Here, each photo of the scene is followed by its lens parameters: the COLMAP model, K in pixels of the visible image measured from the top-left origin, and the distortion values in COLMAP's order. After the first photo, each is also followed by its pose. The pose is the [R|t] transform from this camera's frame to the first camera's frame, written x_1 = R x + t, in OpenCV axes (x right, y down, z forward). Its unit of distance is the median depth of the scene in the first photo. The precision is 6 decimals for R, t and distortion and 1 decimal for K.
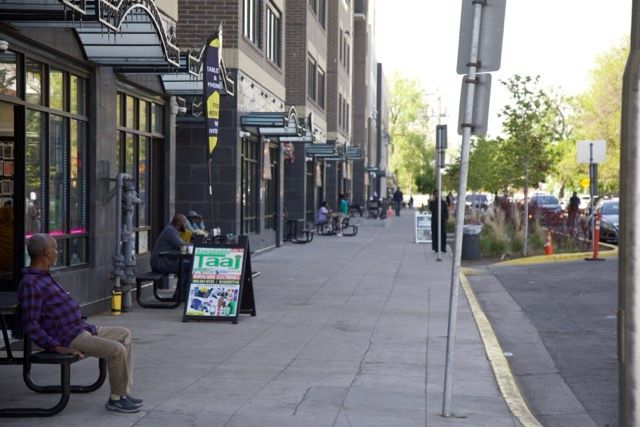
lens RADIAL K [[1818.9, 0, 320.0], [0, 1818.9, 213.5], [0, 0, 1]] dist [-0.265495, -0.255968]
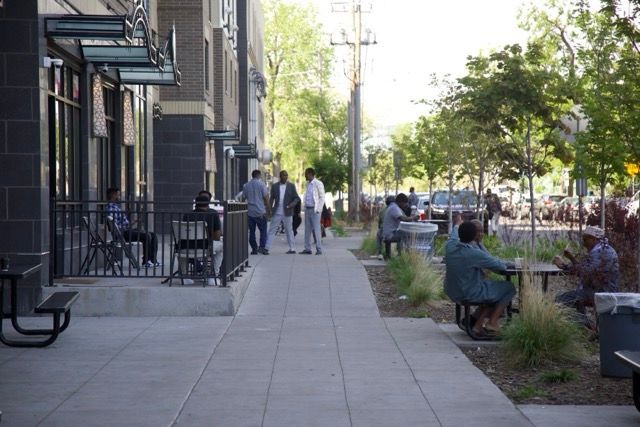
lens RADIAL K [[1665.4, 0, 320.0], [0, 1665.4, 213.5], [0, 0, 1]] dist [0.550422, -0.410223]
pose [[0.997727, -0.015137, 0.065666, 0.022232], [0.015043, 0.999885, 0.001918, -0.005096], [-0.065687, -0.000926, 0.997840, 0.522439]]
